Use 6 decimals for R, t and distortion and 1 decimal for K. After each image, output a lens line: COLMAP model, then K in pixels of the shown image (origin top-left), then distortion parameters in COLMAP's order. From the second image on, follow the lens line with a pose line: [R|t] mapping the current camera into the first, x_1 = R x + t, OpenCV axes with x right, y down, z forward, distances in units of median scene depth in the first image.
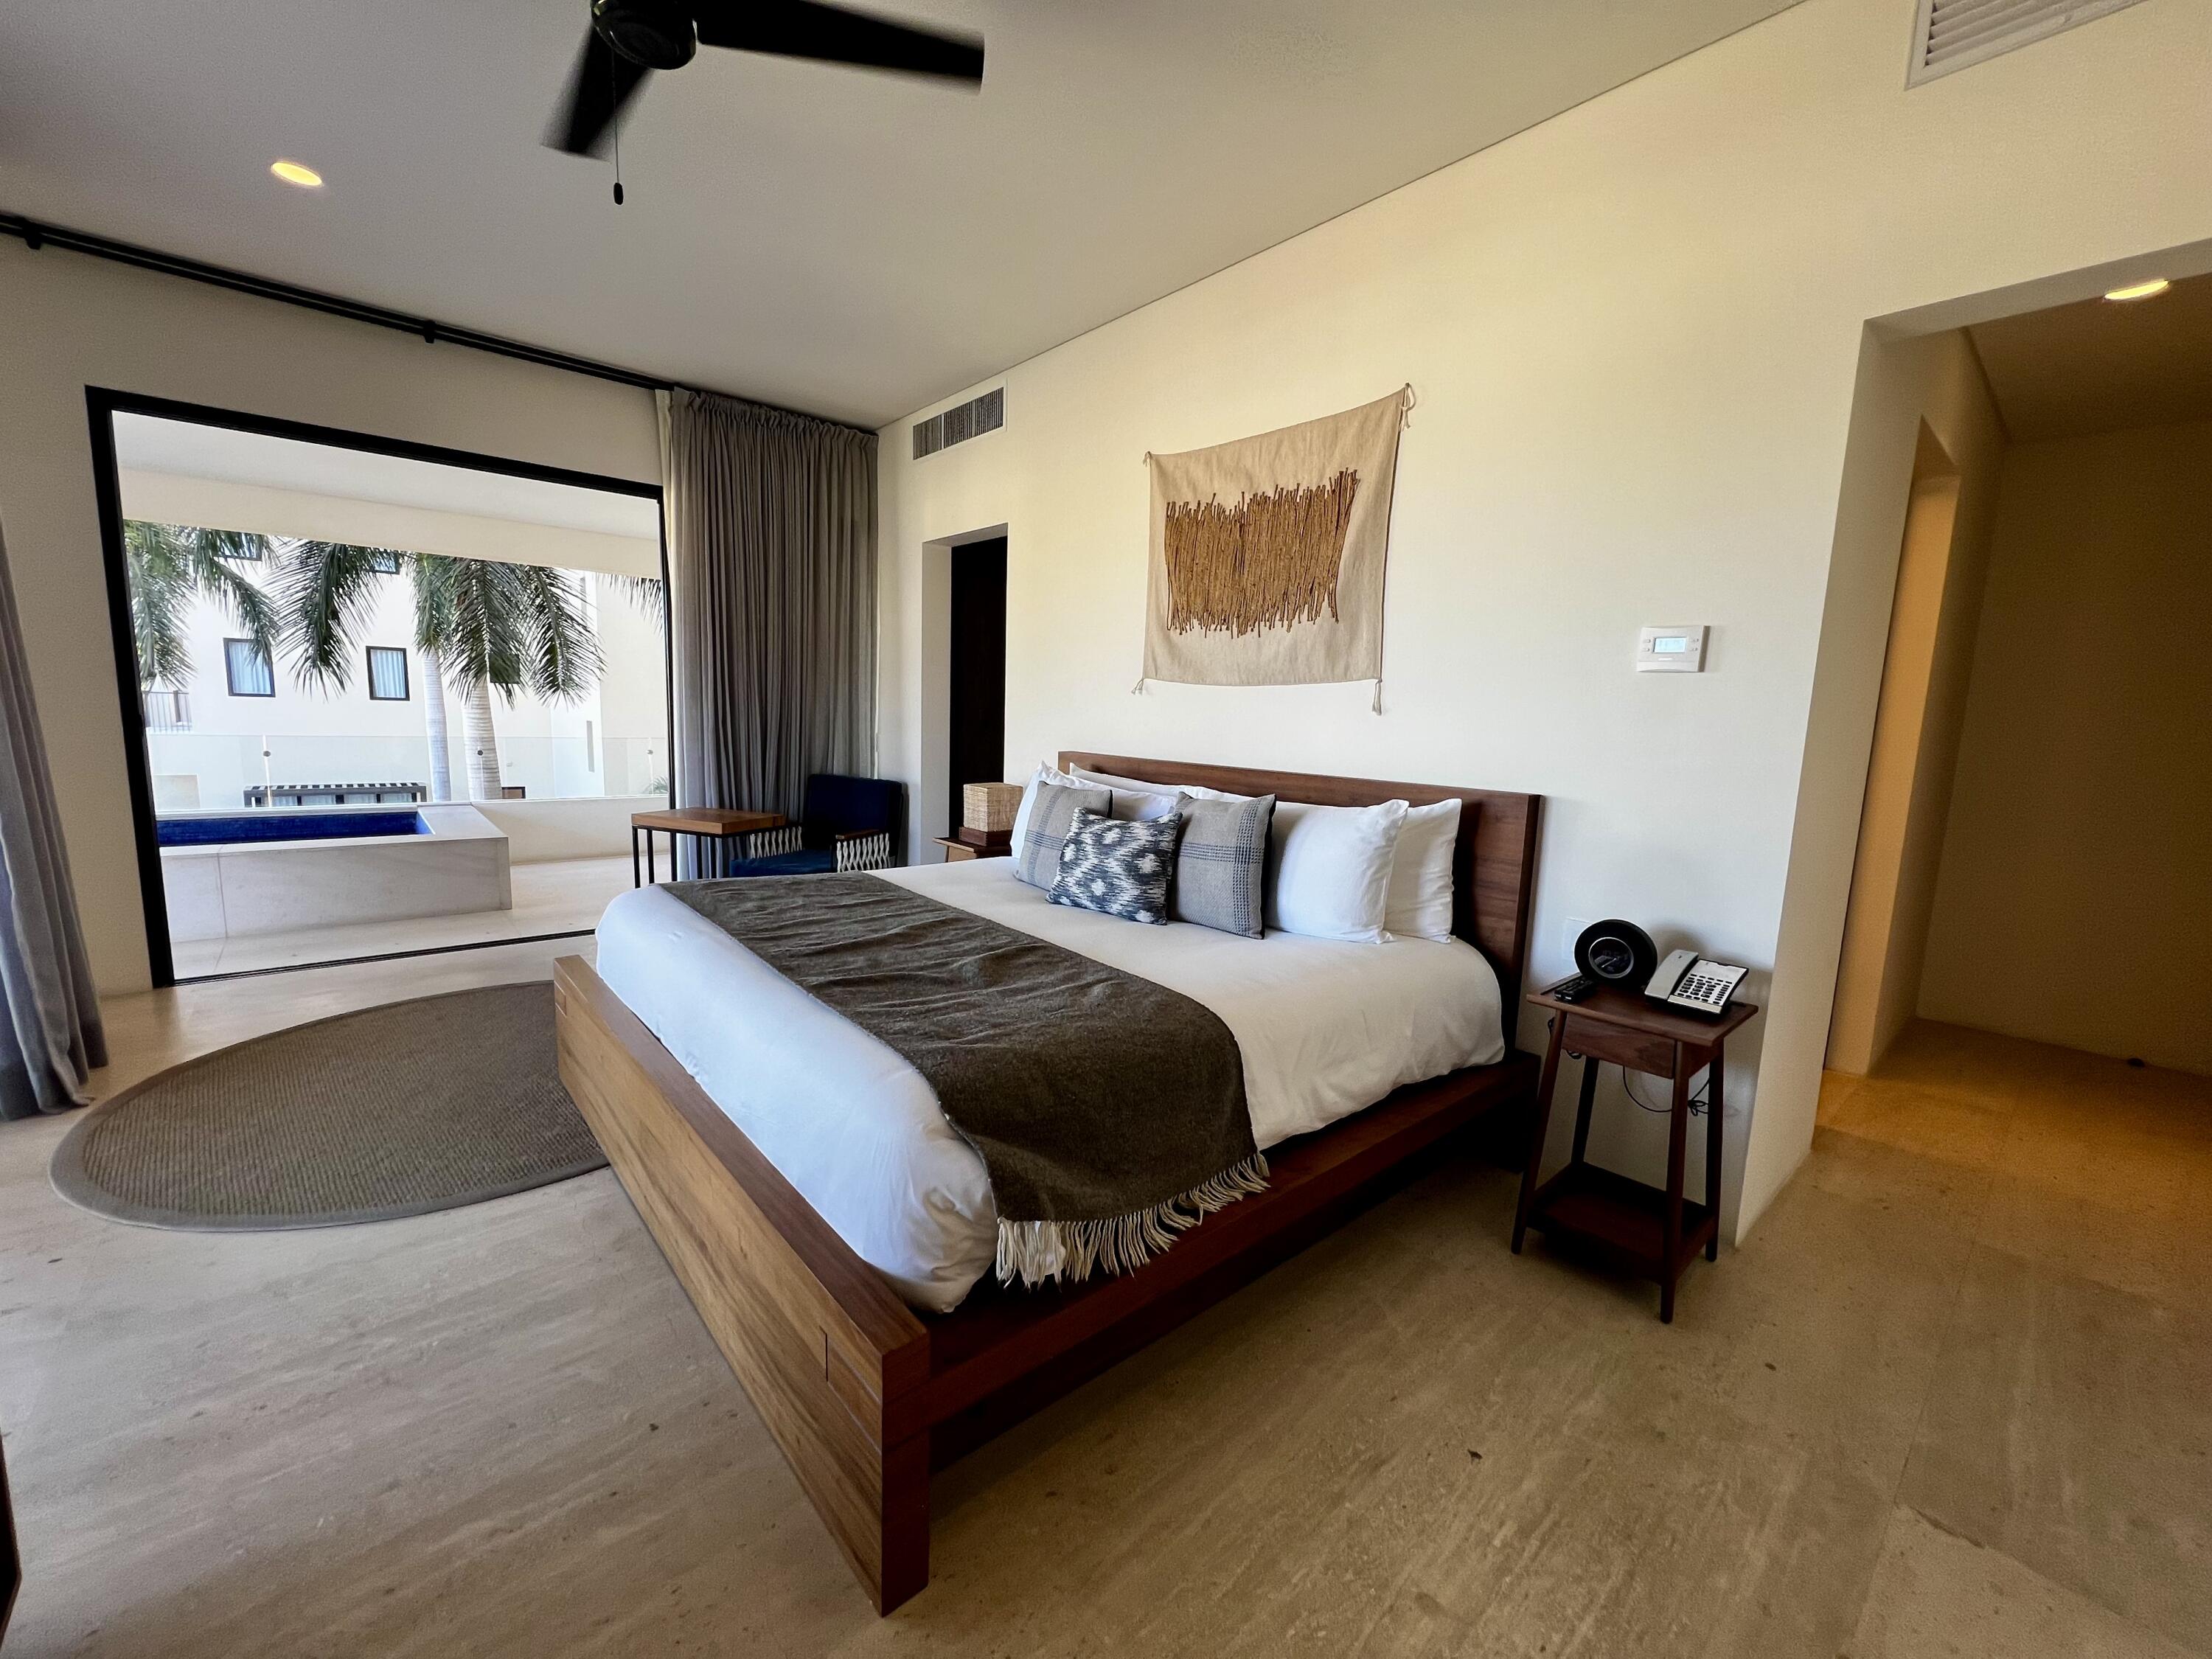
lens RADIAL K [[888.1, 0, 1104.4], [0, 888.1, 832.5], [0, 0, 1]] dist [-0.001606, 0.000437]
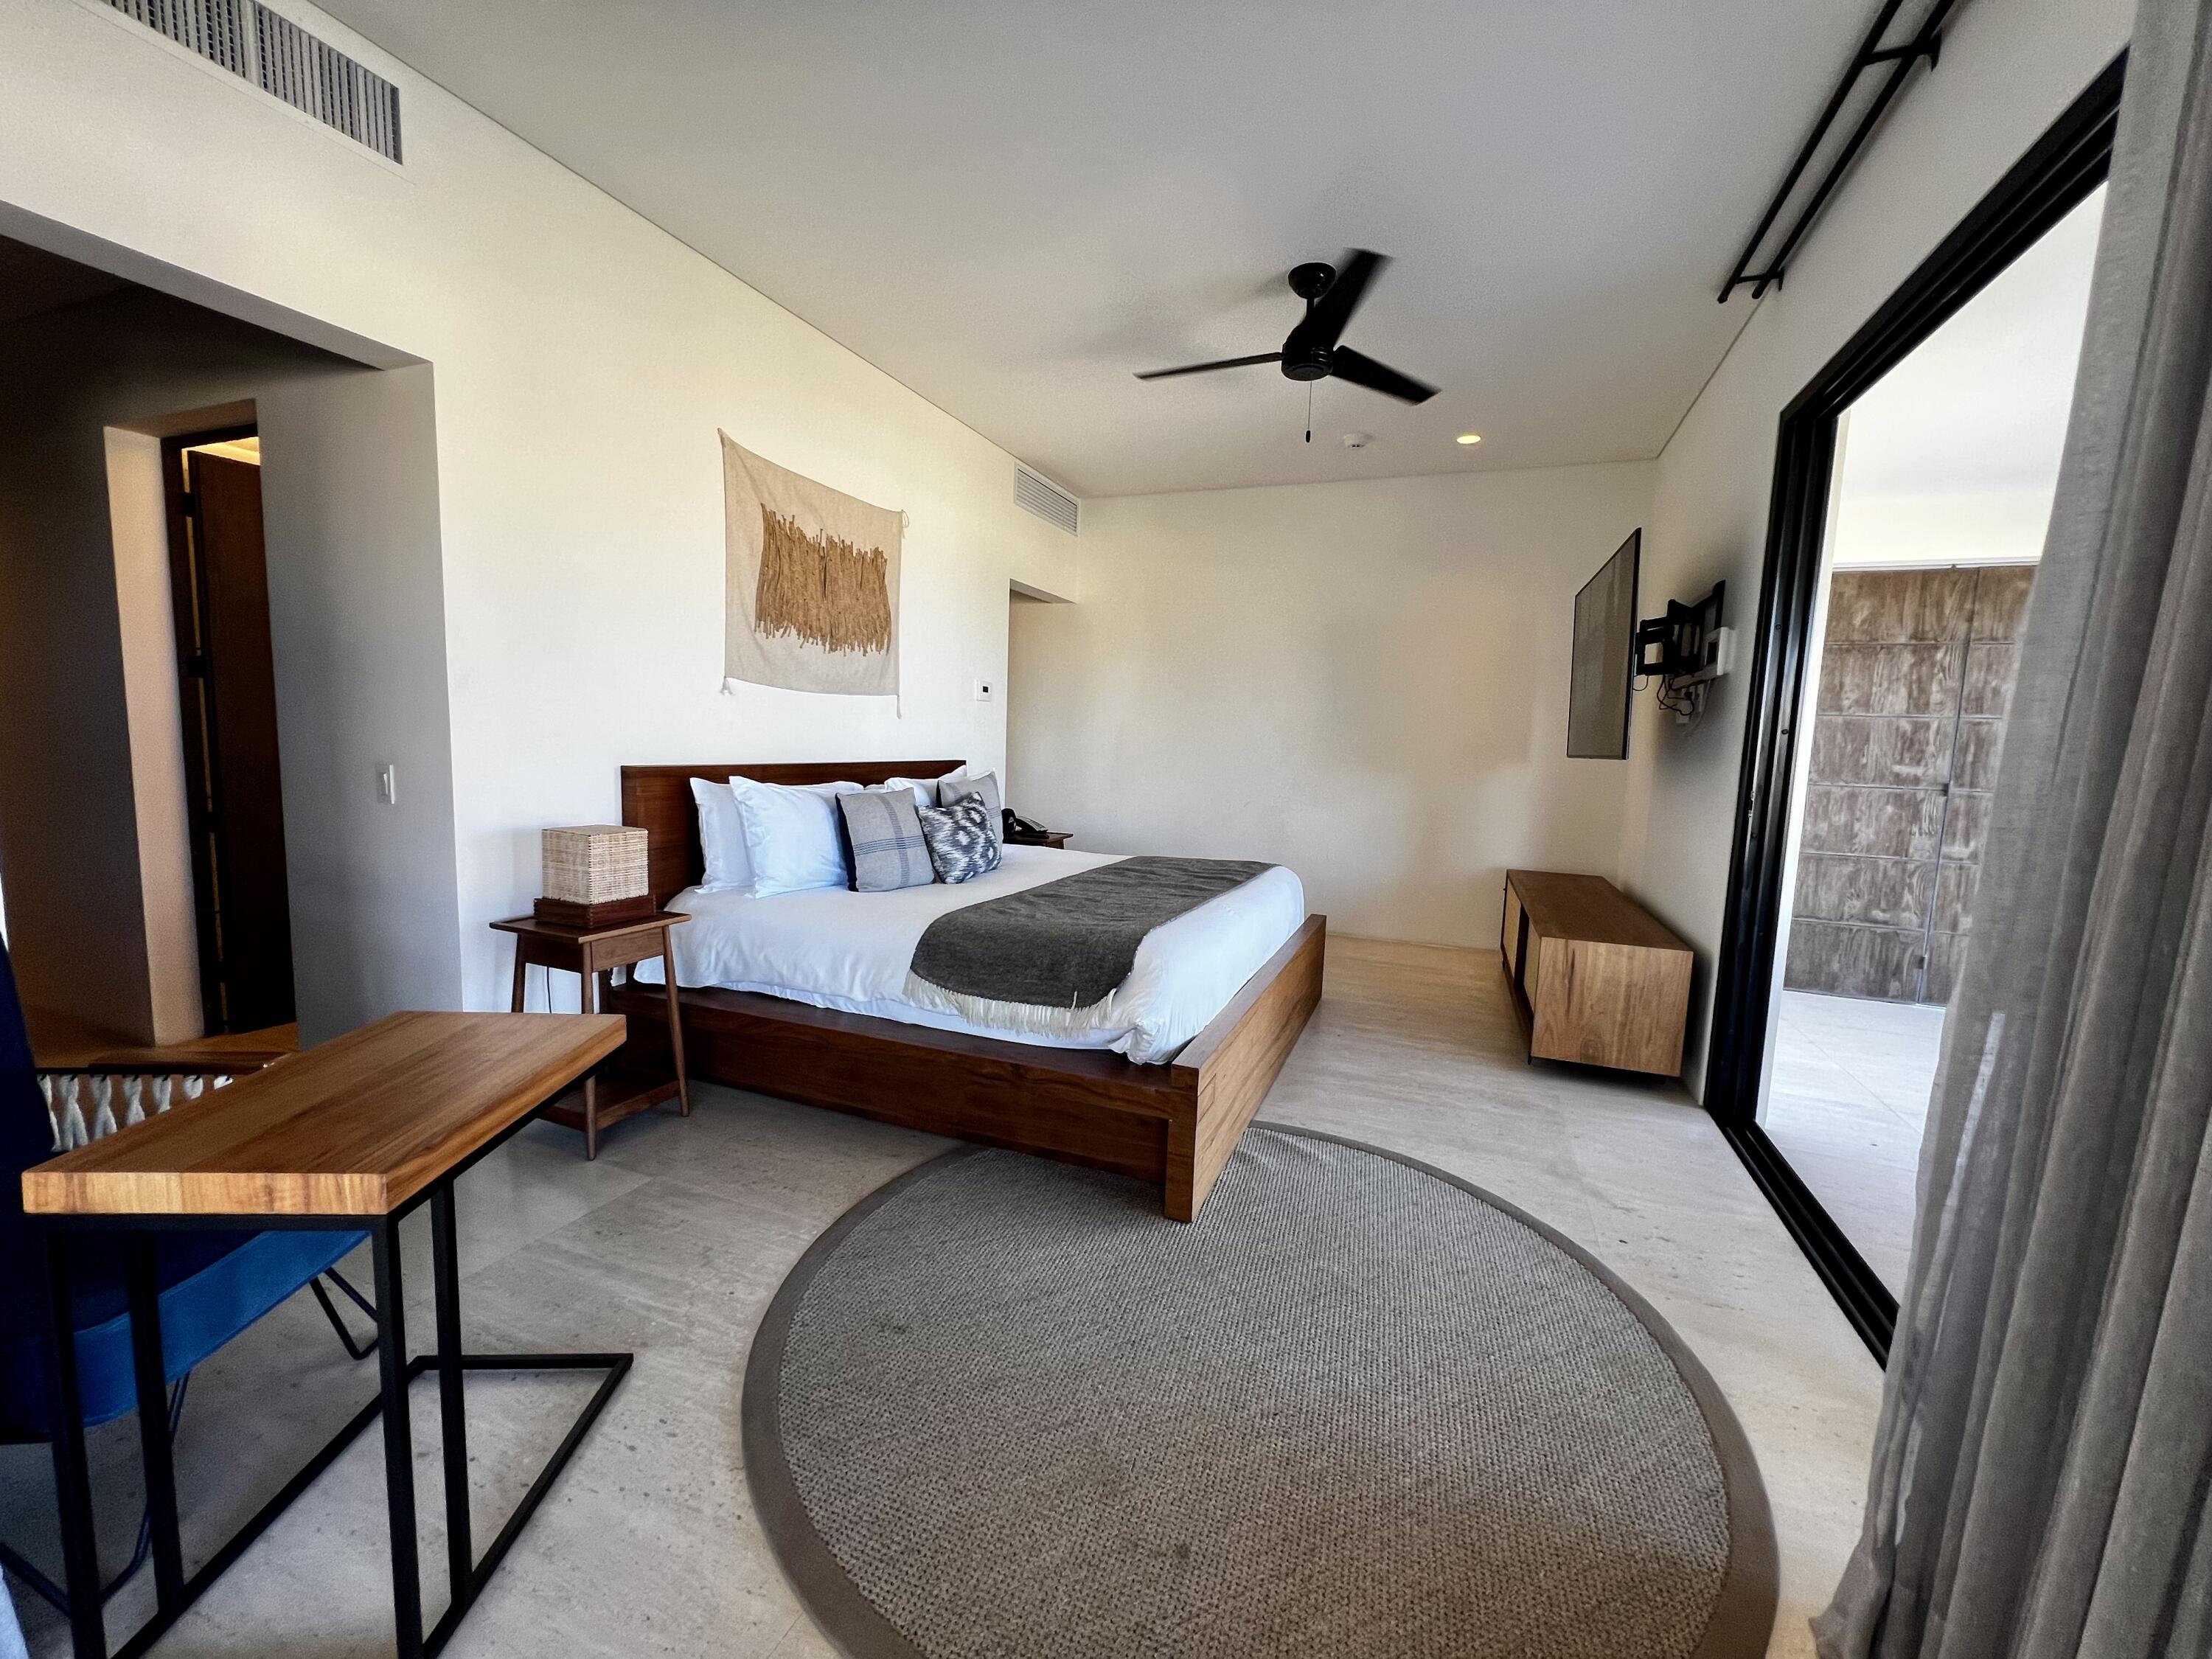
lens RADIAL K [[888.1, 0, 1107.0], [0, 888.1, 832.0], [0, 0, 1]] dist [-0.001606, 0.000437]
pose [[-0.457532, -0.146650, 0.877016, -1.237209], [0.071857, 0.976982, 0.200853, -0.223298], [-0.886285, 0.154917, -0.436463, 1.384018]]
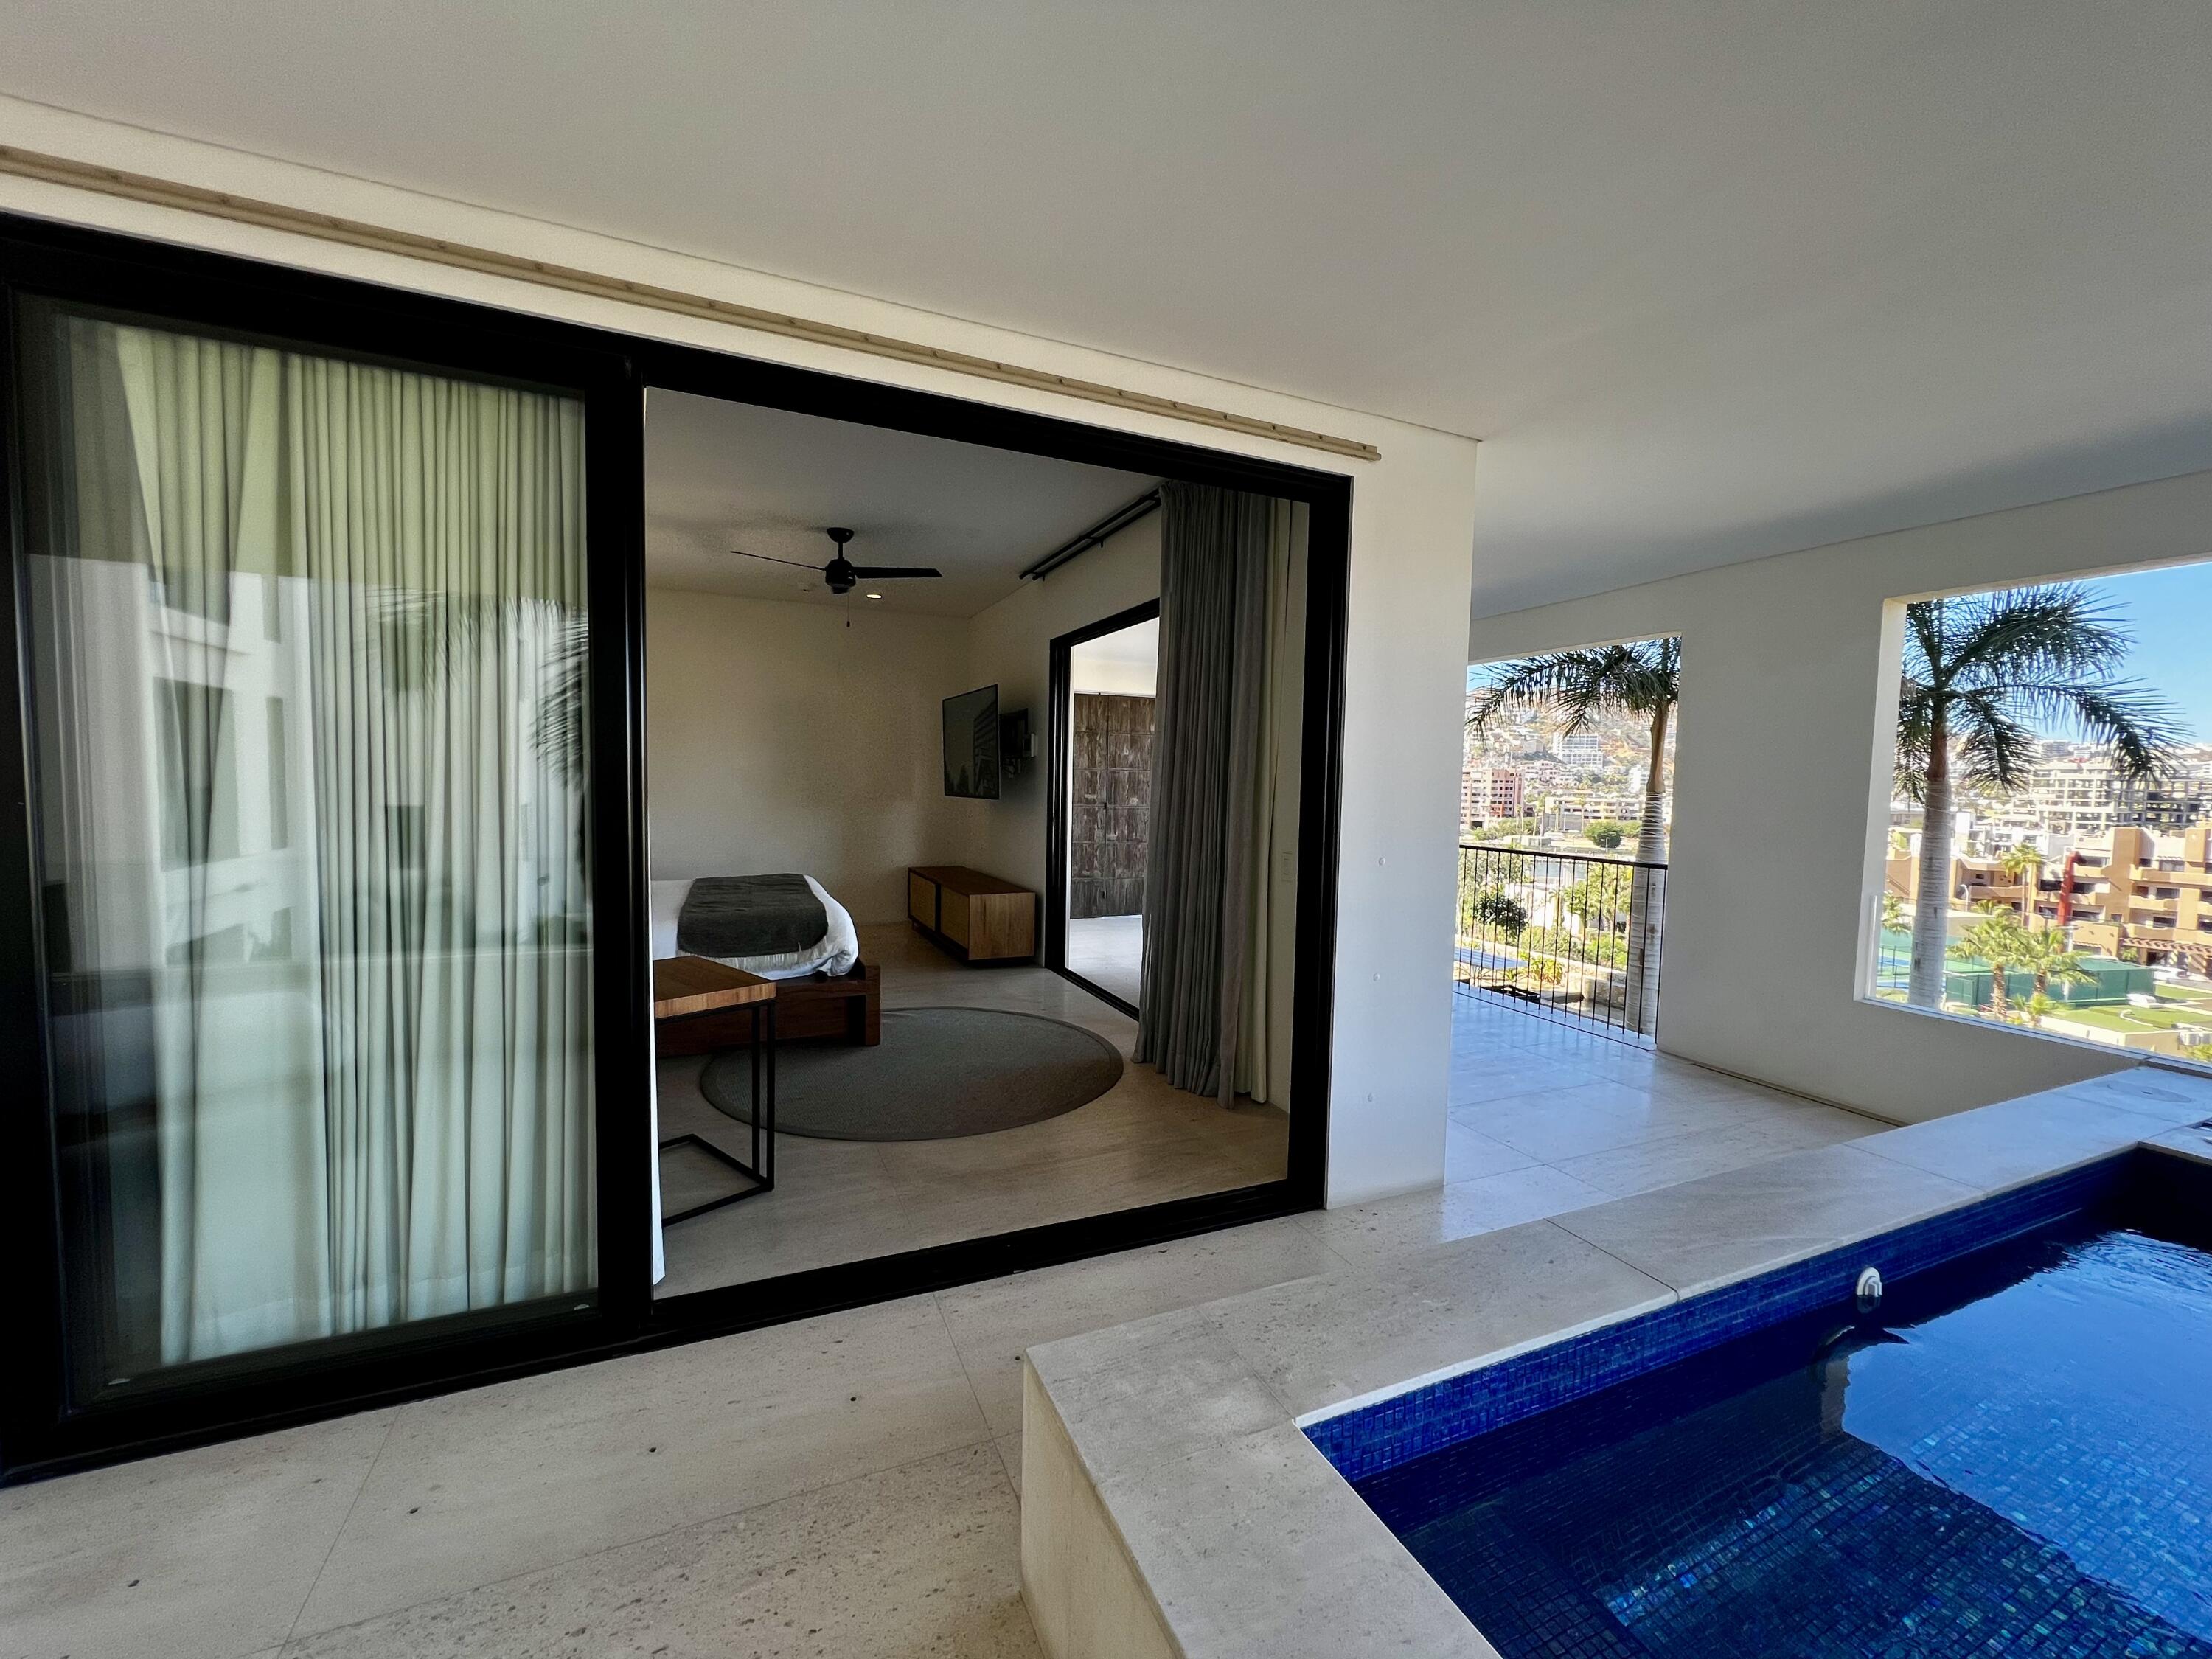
lens RADIAL K [[888.1, 0, 1104.2], [0, 888.1, 835.8], [0, 0, 1]] dist [-0.001606, 0.000437]
pose [[-0.953503, -0.075110, 0.291874, -1.440656], [-0.014617, 0.978833, 0.204136, -0.408382], [-0.301029, 0.190378, -0.934418, 2.307799]]
